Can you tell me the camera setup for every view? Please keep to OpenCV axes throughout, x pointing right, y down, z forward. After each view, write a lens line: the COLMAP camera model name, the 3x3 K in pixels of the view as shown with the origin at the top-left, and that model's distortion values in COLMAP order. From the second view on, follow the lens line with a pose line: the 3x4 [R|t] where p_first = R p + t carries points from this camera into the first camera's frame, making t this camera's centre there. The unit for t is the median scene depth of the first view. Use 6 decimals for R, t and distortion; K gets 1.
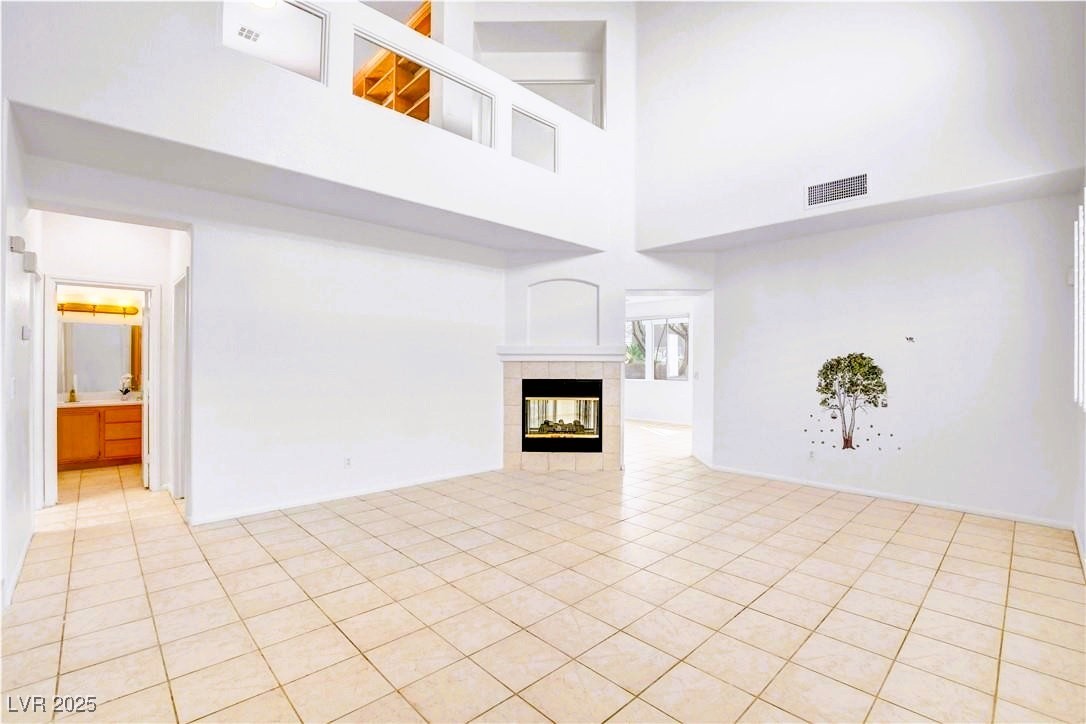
lens RADIAL K [[482.5, 0, 535.6], [0, 482.5, 363.1], [0, 0, 1]] dist [-0.031762, 0.003888]
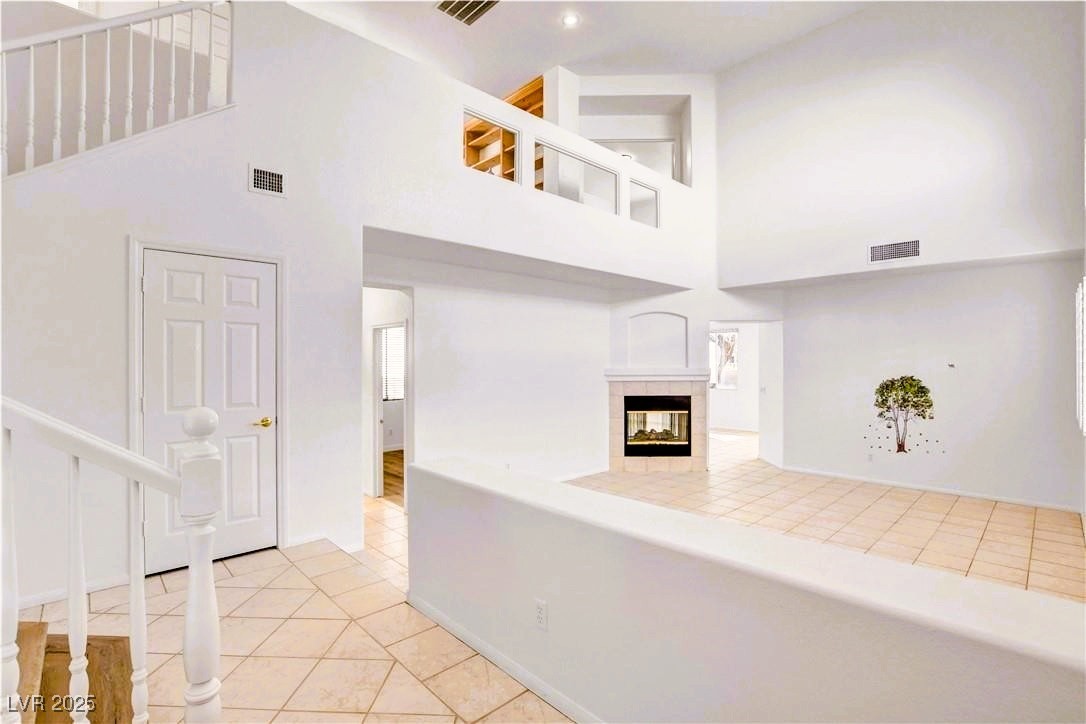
lens RADIAL K [[482.5, 0, 549.3], [0, 482.5, 365.0], [0, 0, 1]] dist [-0.031762, 0.003888]
pose [[0.999940, -0.008272, -0.007171, -0.221496], [0.008264, 0.999965, -0.001152, -0.047669], [0.007180, 0.001093, 0.999974, -0.217497]]
